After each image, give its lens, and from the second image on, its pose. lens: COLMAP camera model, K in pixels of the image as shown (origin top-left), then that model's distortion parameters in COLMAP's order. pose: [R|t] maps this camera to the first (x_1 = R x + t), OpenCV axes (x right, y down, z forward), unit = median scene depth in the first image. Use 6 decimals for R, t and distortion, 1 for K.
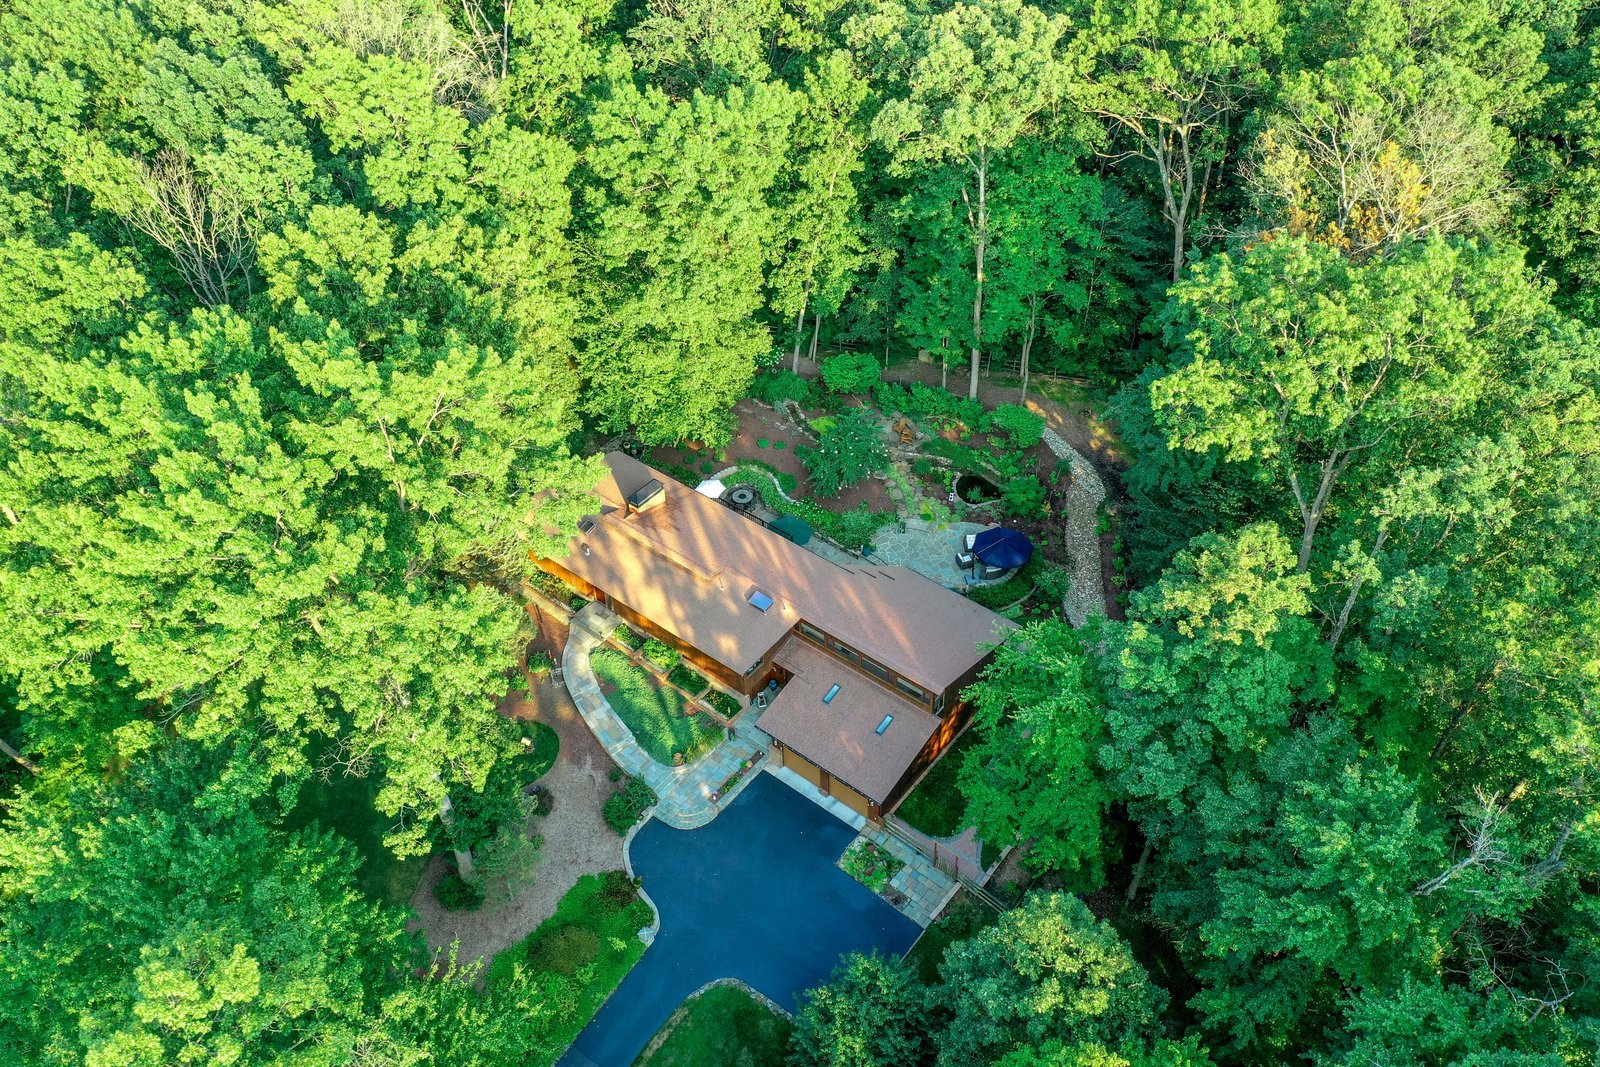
lens RADIAL K [[1252.2, 0, 798.7], [0, 1252.2, 532.2], [0, 0, 1]] dist [-0.016377, -0.000925]
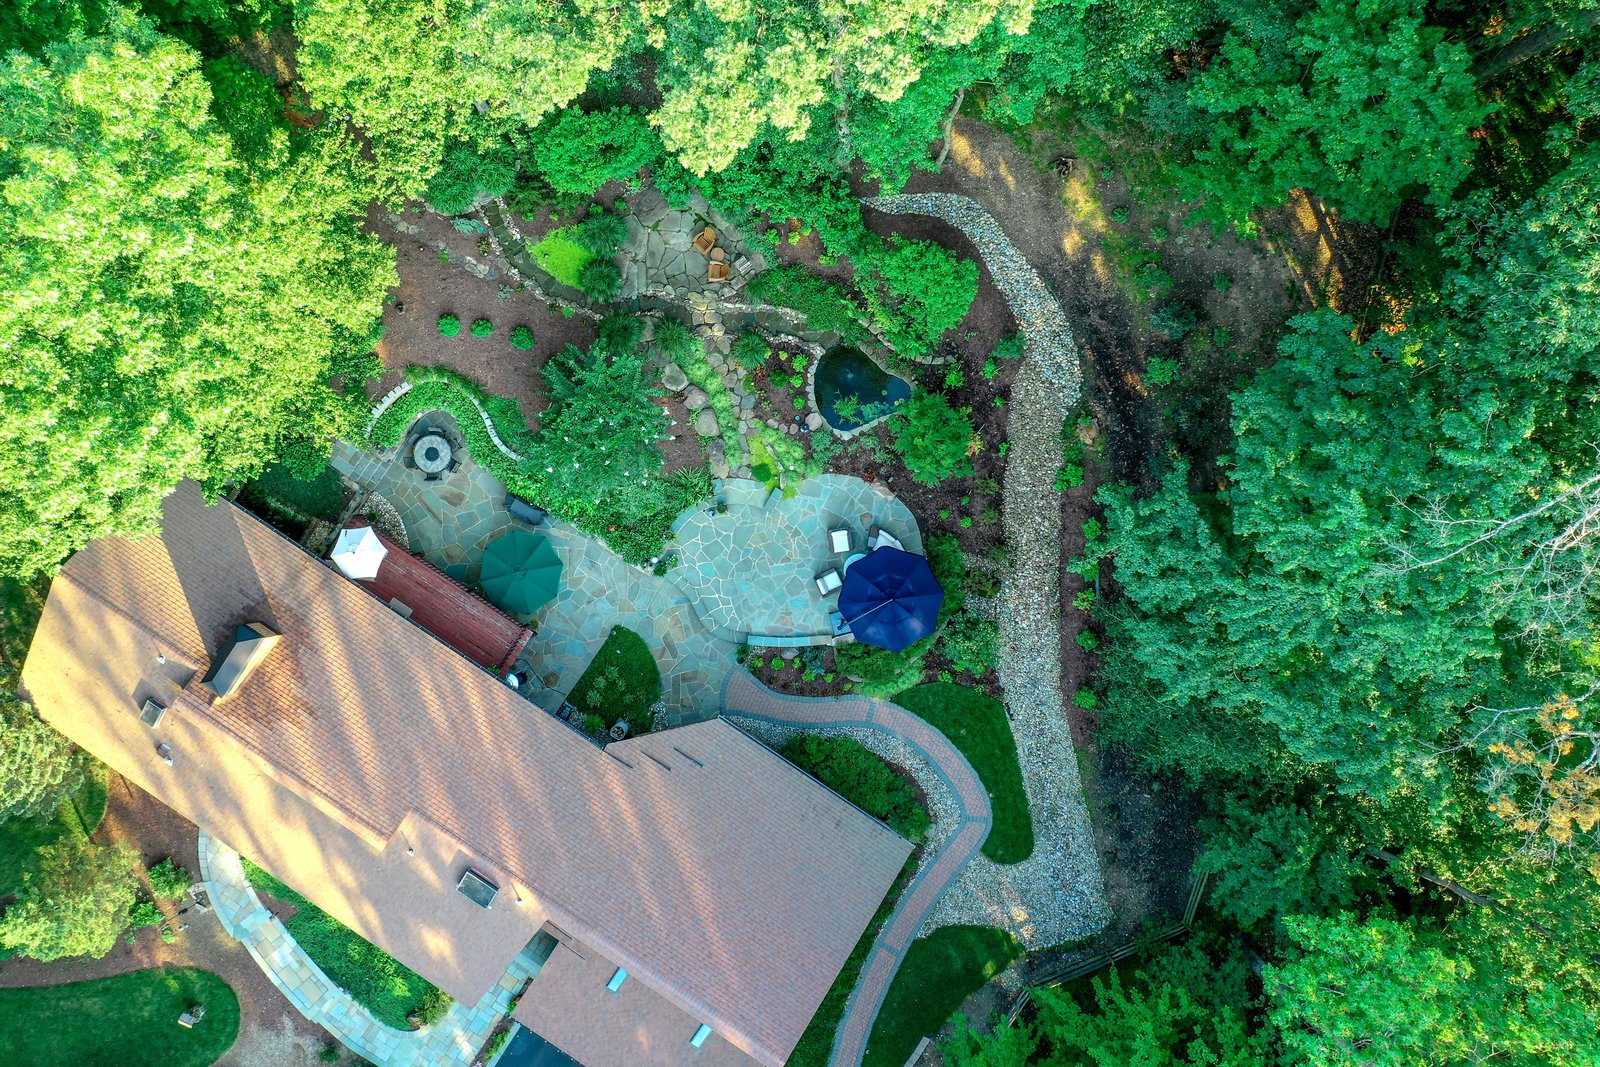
lens RADIAL K [[1252.2, 0, 798.7], [0, 1252.2, 532.2], [0, 0, 1]] dist [-0.016377, -0.000925]
pose [[0.995389, -0.095612, 0.007652, 0.109280], [0.059779, 0.680773, 0.730051, -0.398919], [-0.075011, -0.726228, 0.683349, 0.578638]]
